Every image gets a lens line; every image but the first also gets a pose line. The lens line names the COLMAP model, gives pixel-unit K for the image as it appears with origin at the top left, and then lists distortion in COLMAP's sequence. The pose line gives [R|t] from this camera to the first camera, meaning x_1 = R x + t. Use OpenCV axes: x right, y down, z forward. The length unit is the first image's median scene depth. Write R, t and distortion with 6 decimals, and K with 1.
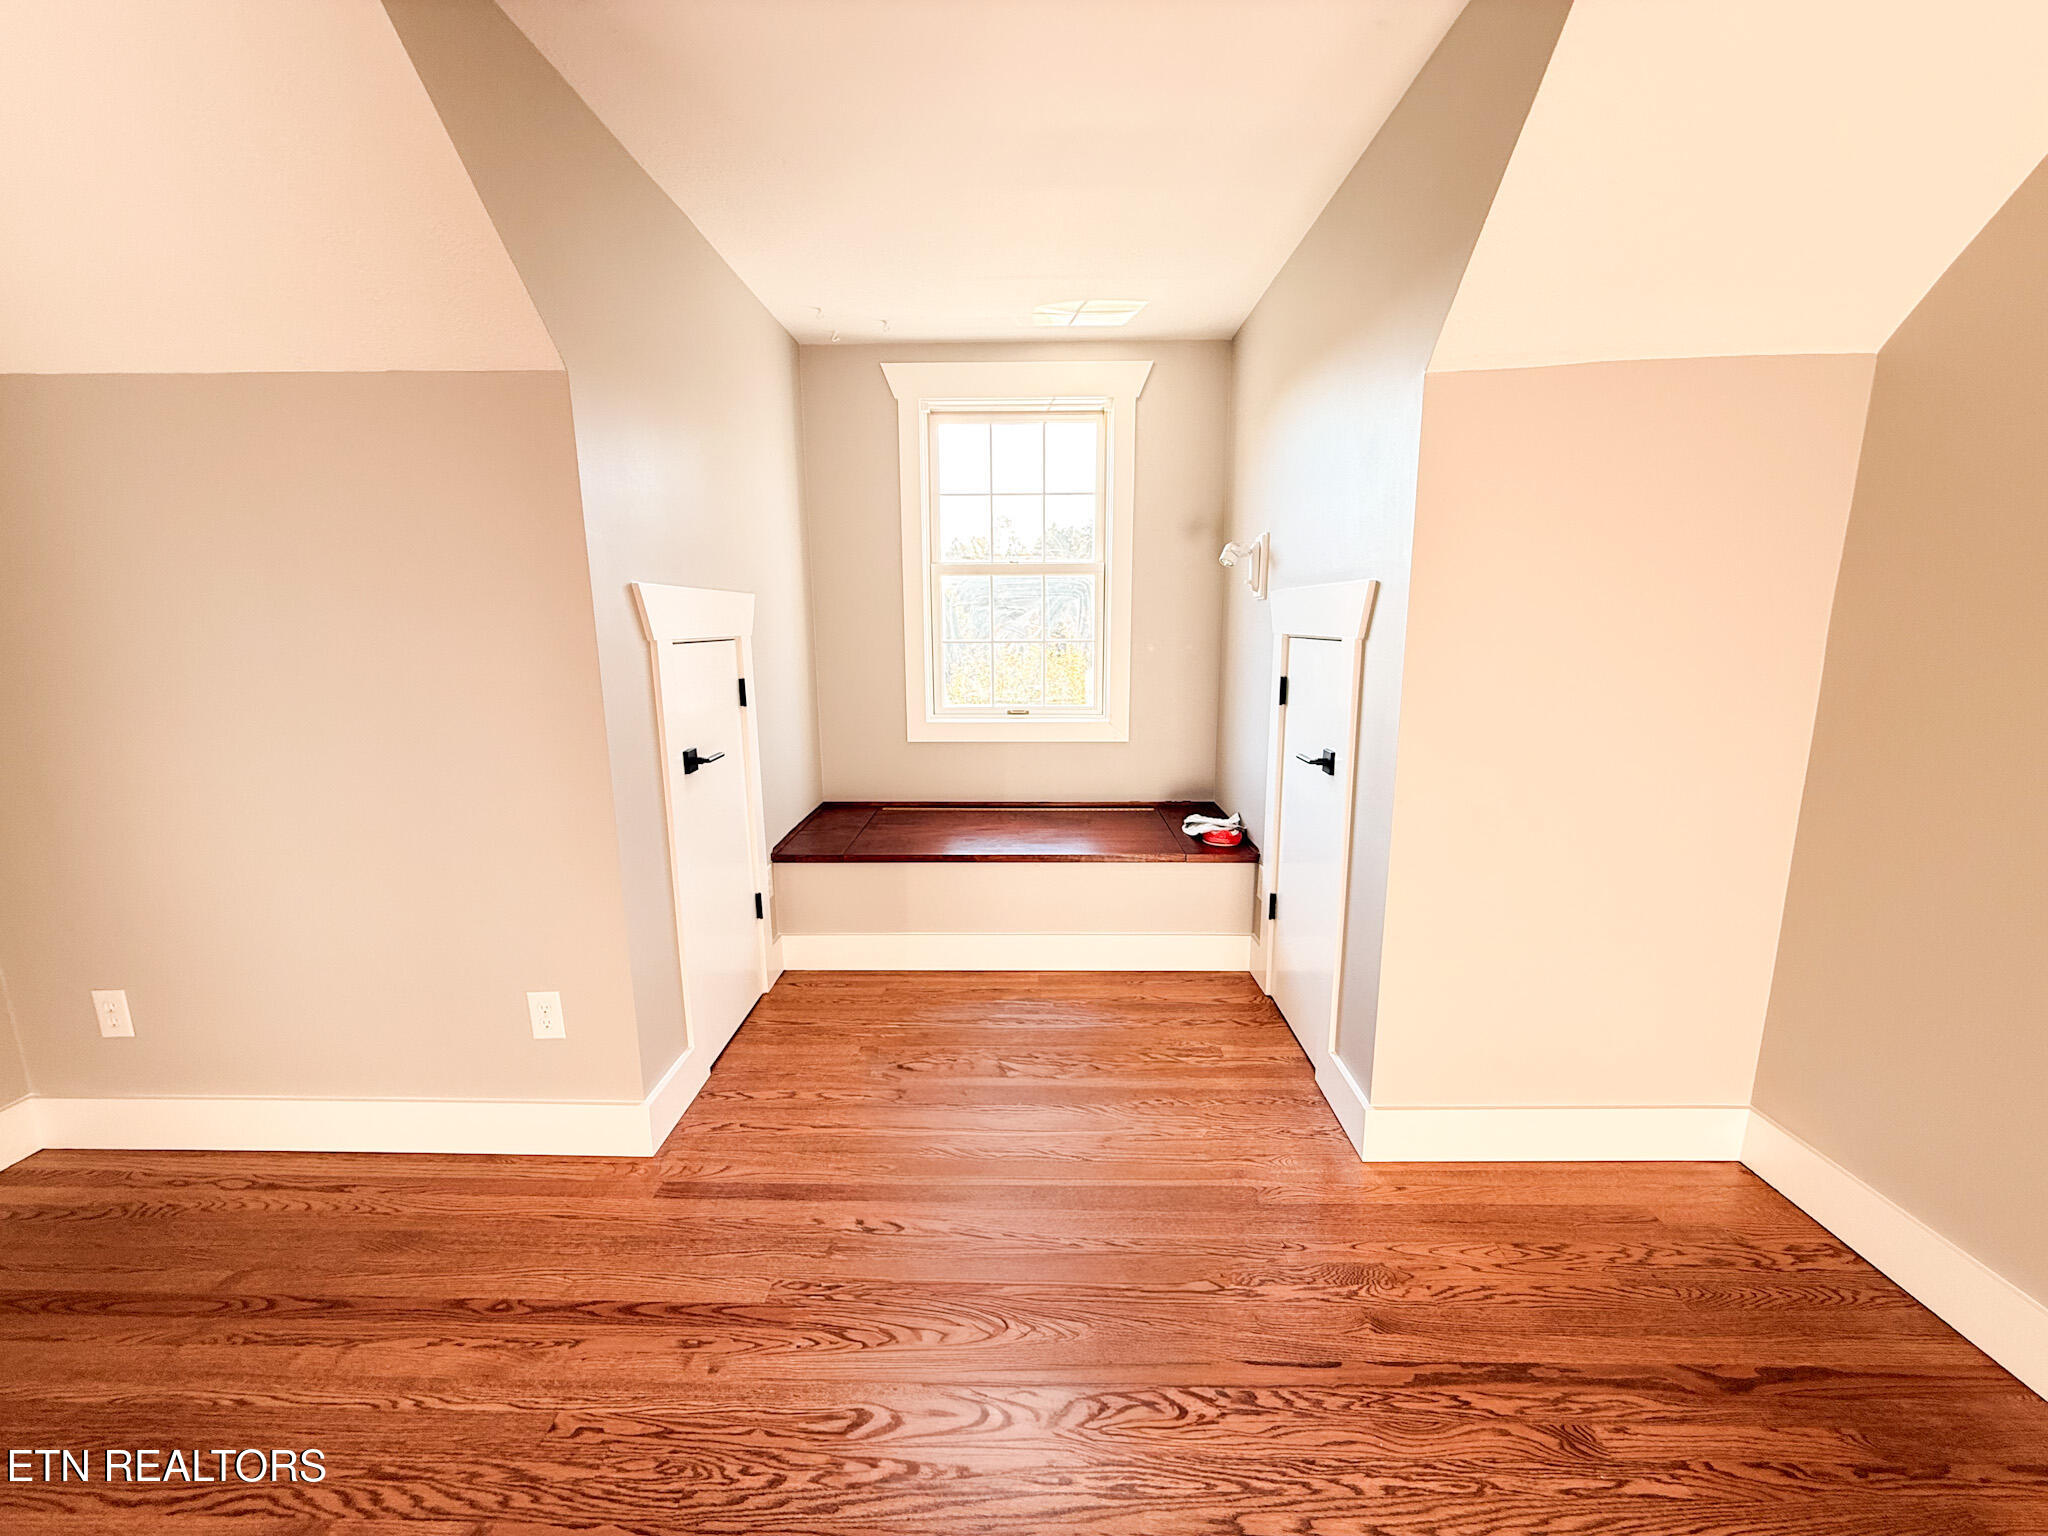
lens RADIAL K [[818.4, 0, 1024.0], [0, 818.4, 768.0], [0, 0, 1]] dist [-0.000557, 0.000048]
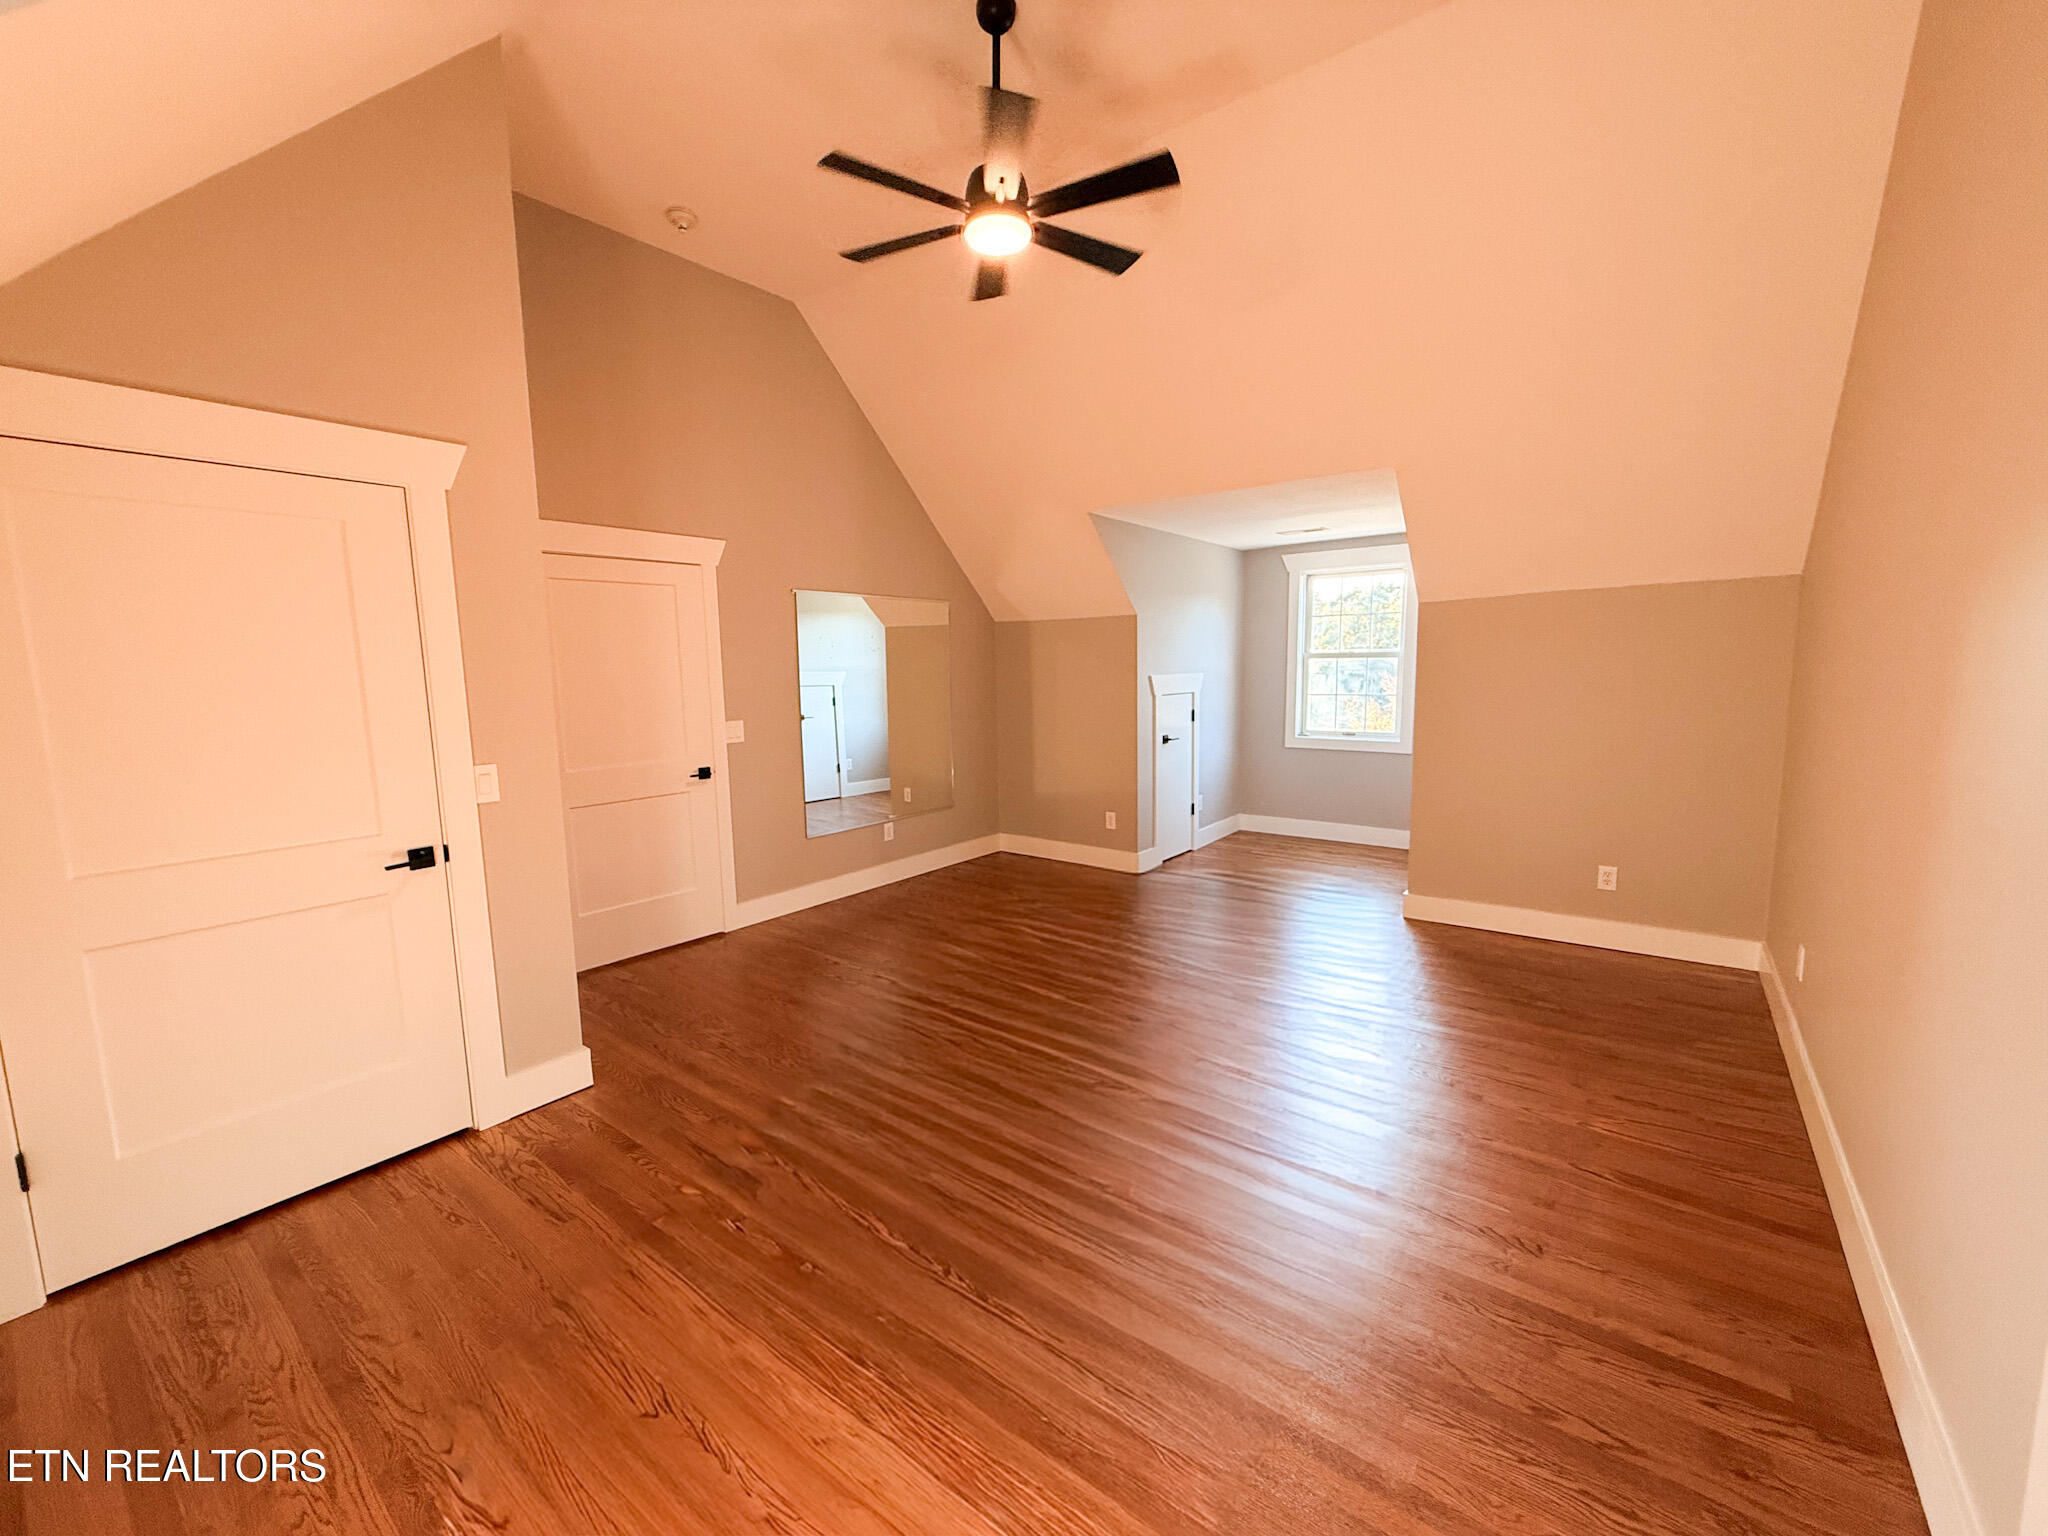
lens RADIAL K [[818.4, 0, 1024.0], [0, 818.4, 768.0], [0, 0, 1]] dist [-0.000557, 0.000048]
pose [[0.805025, 0.070993, -0.588978, 0.879692], [-0.098355, 0.995046, -0.014494, 0.183669], [0.585031, 0.069597, 0.808019, -1.563415]]
